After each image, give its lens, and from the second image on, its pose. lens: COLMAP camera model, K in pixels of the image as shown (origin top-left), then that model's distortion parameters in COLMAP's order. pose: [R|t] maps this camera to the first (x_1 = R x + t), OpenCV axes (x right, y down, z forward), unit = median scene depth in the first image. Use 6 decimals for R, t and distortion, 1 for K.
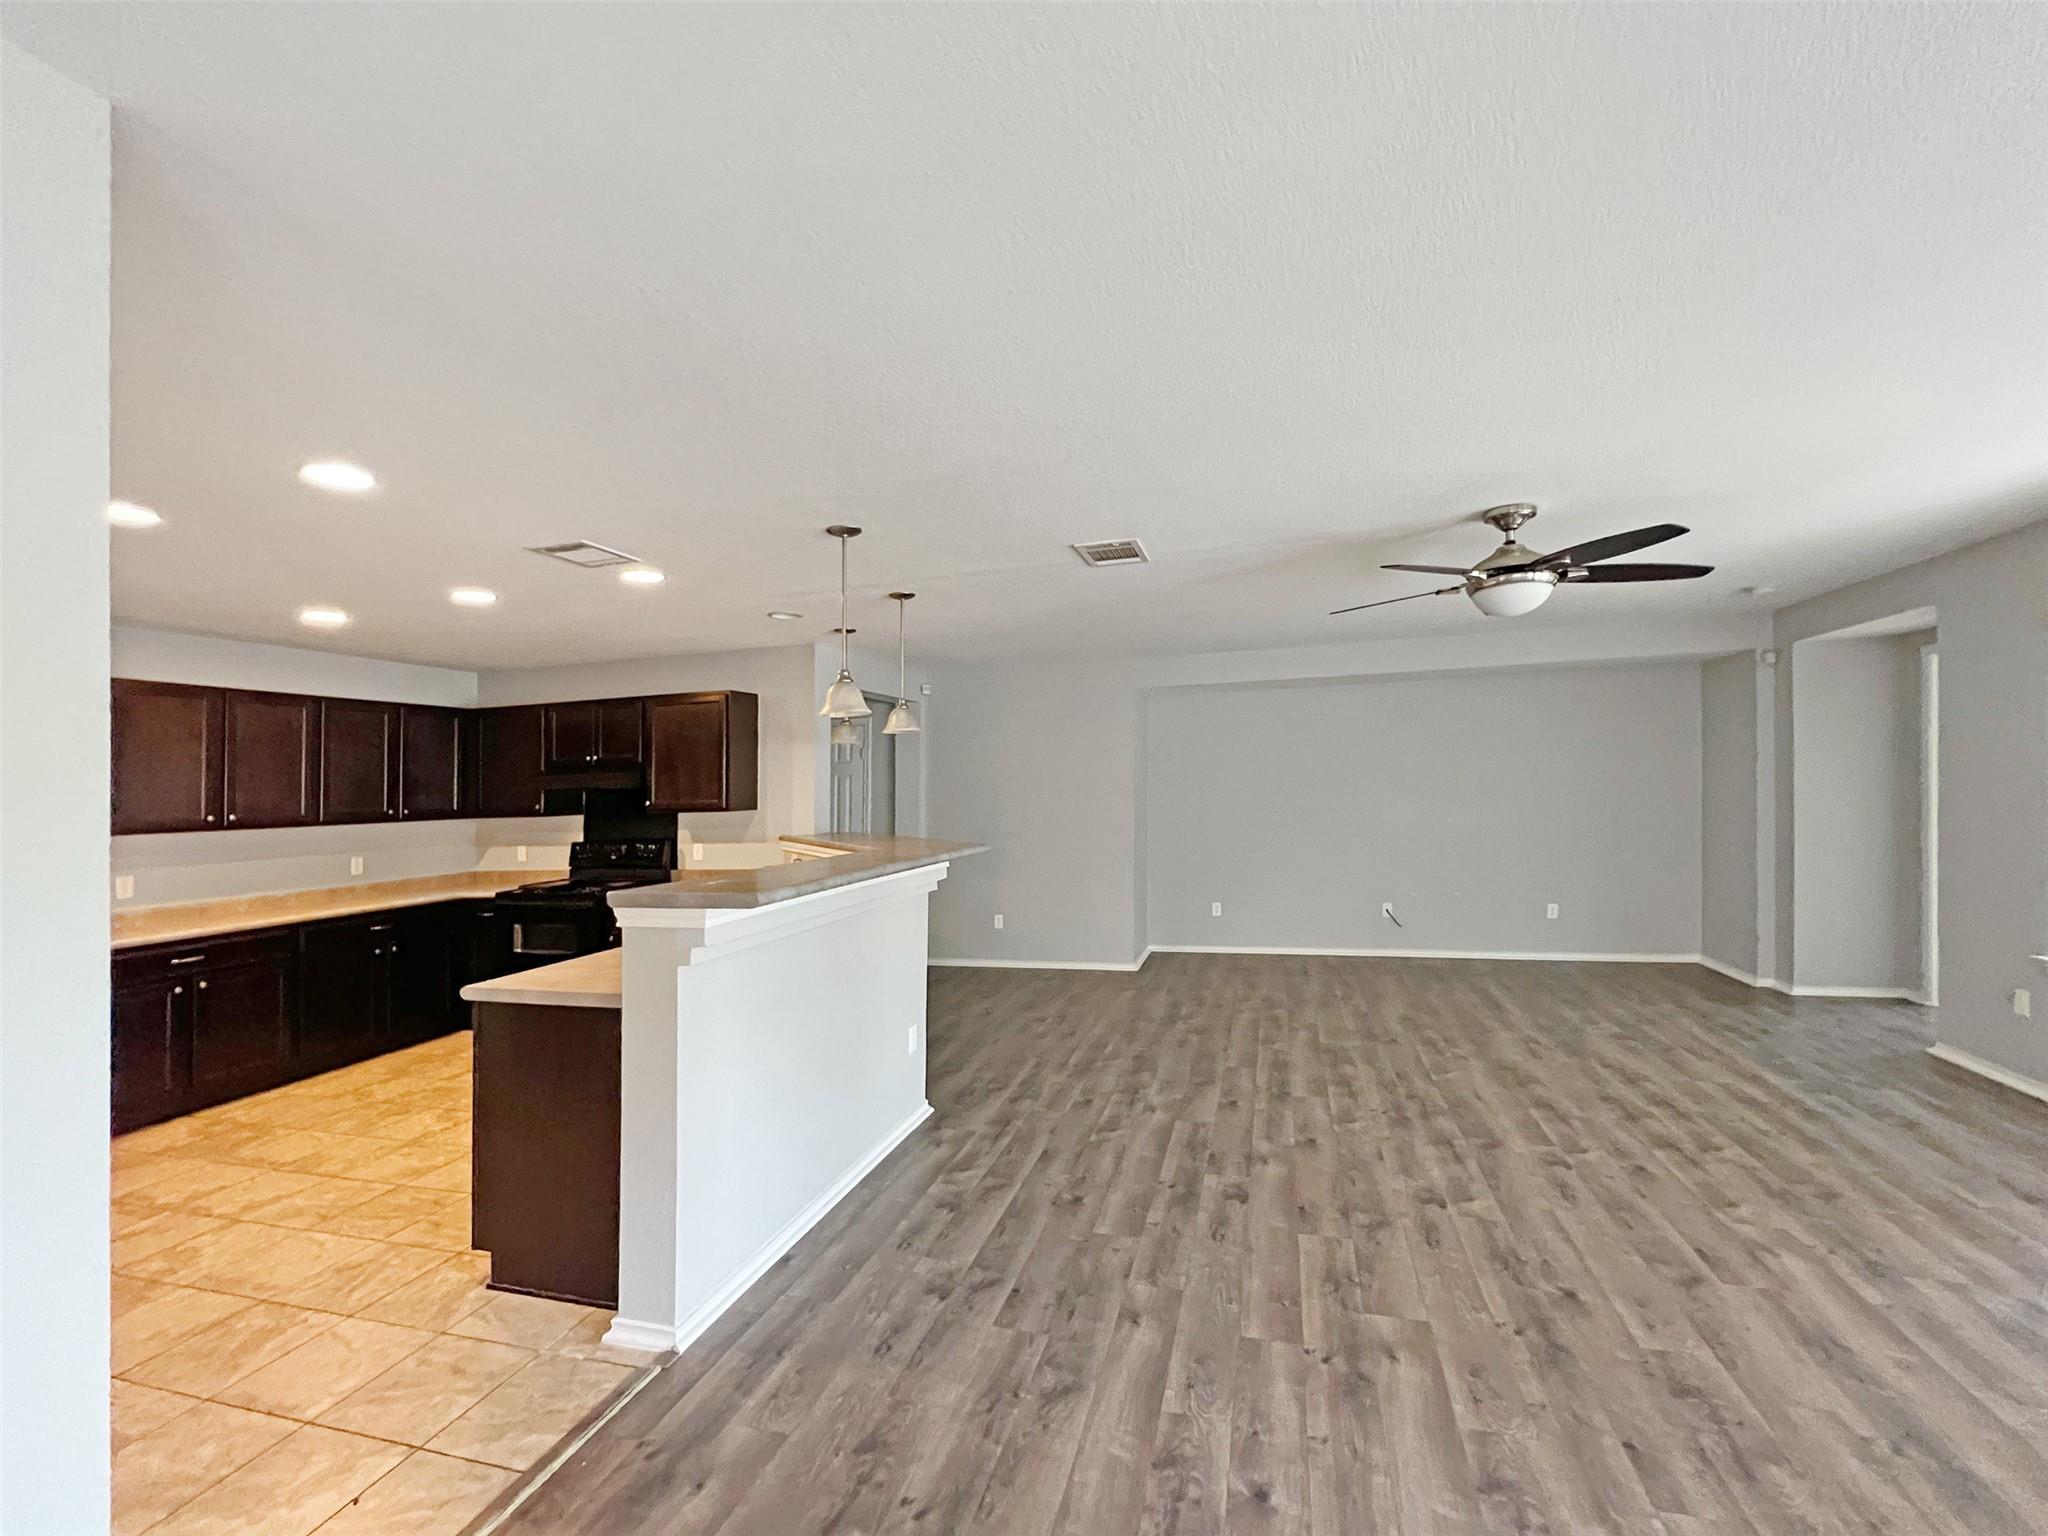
lens RADIAL K [[863.2, 0, 1019.1], [0, 863.2, 791.8], [0, 0, 1]] dist [0.000366, 0.000267]
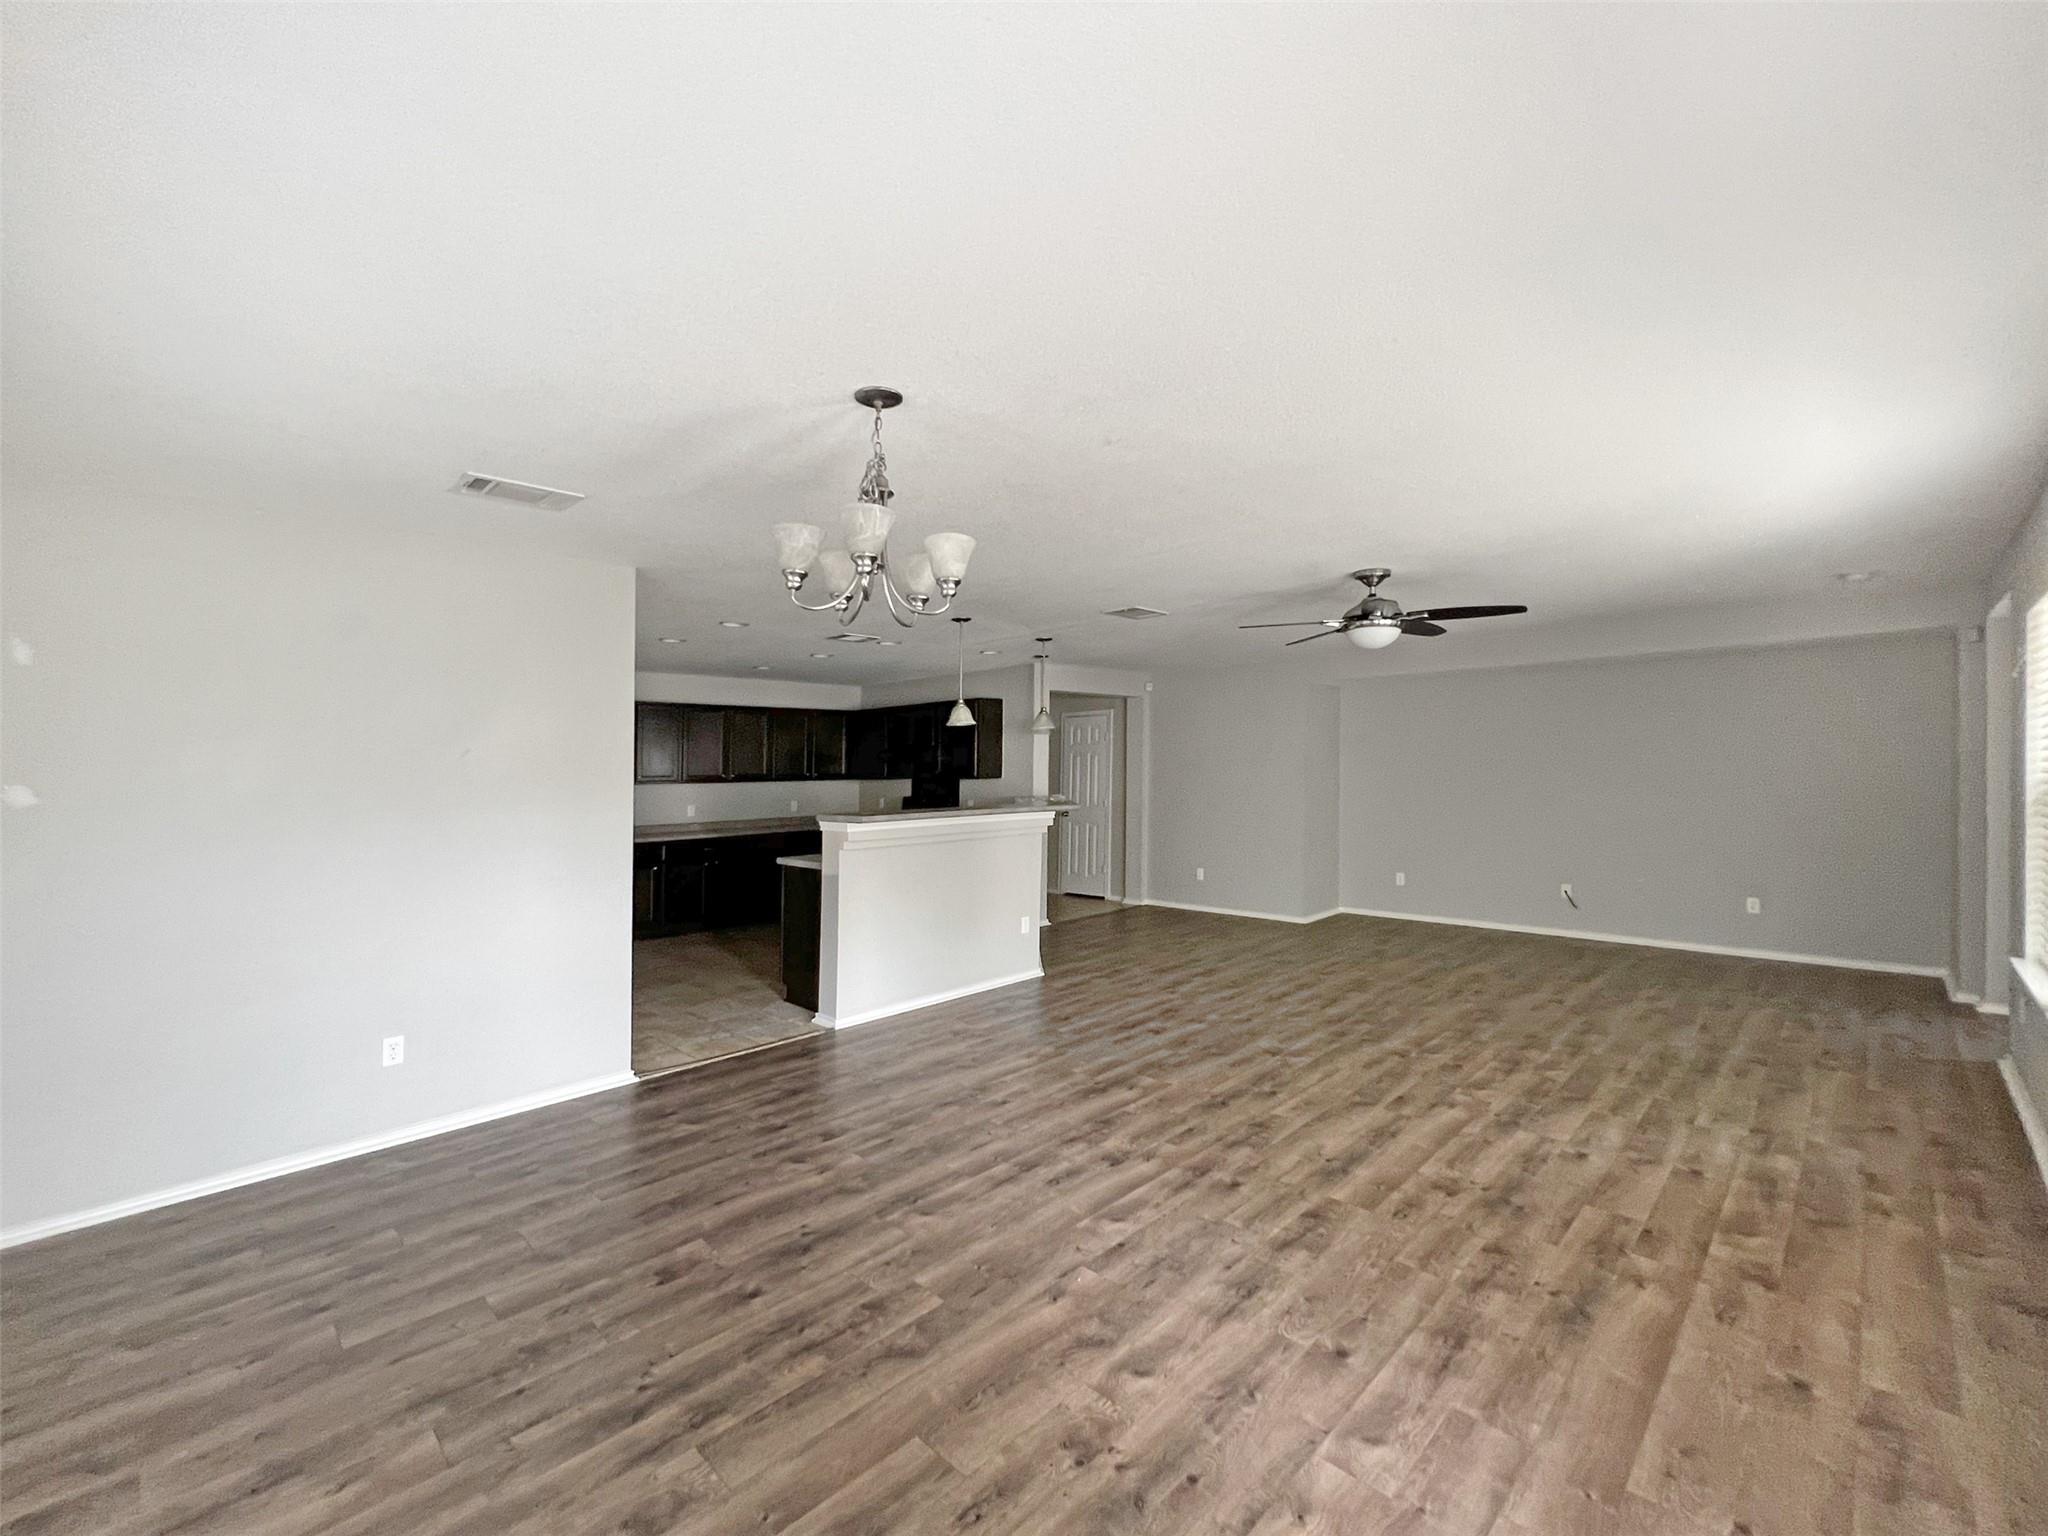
lens RADIAL K [[835.2, 0, 963.4], [0, 835.2, 769.5], [0, 0, 1]] dist [0.001117, 0.000302]
pose [[0.860579, 0.019097, -0.508958, 0.660293], [-0.014409, 0.999810, 0.013152, -0.020784], [0.509113, -0.003984, 0.860691, -0.446203]]
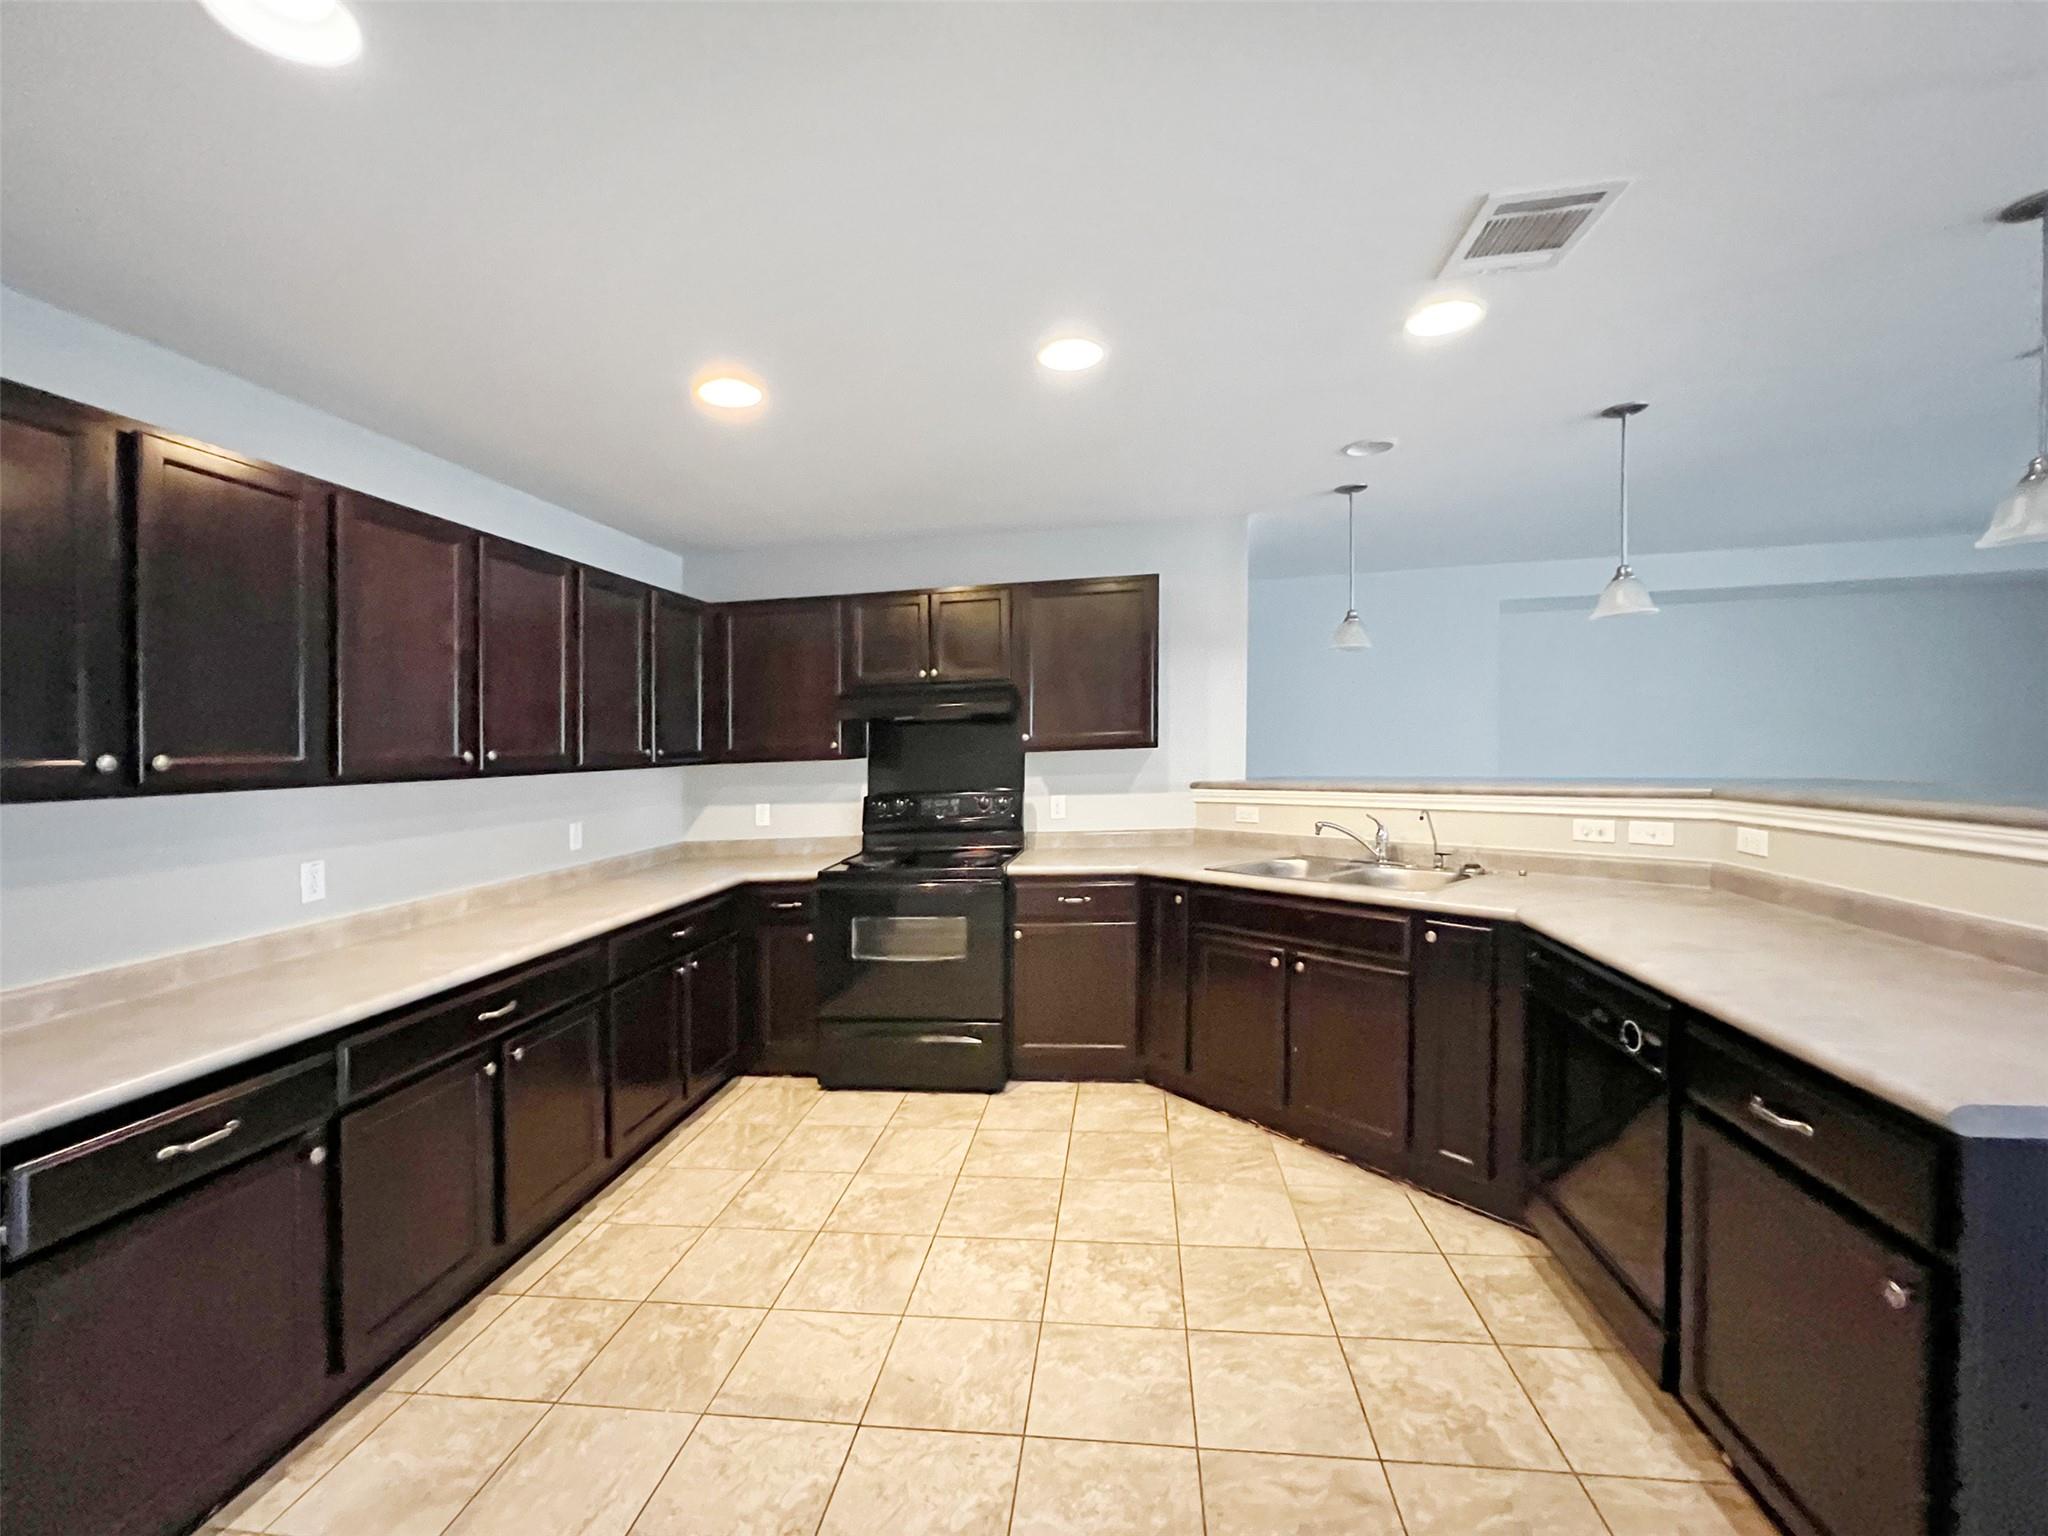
lens RADIAL K [[846.9, 0, 1016.4], [0, 846.9, 780.2], [0, 0, 1]] dist [-0.000100, 0.000659]
pose [[0.986666, -0.013075, 0.162233, -1.039441], [0.007558, 0.999373, 0.034579, 0.045700], [-0.162583, -0.032892, 0.986146, 0.613976]]
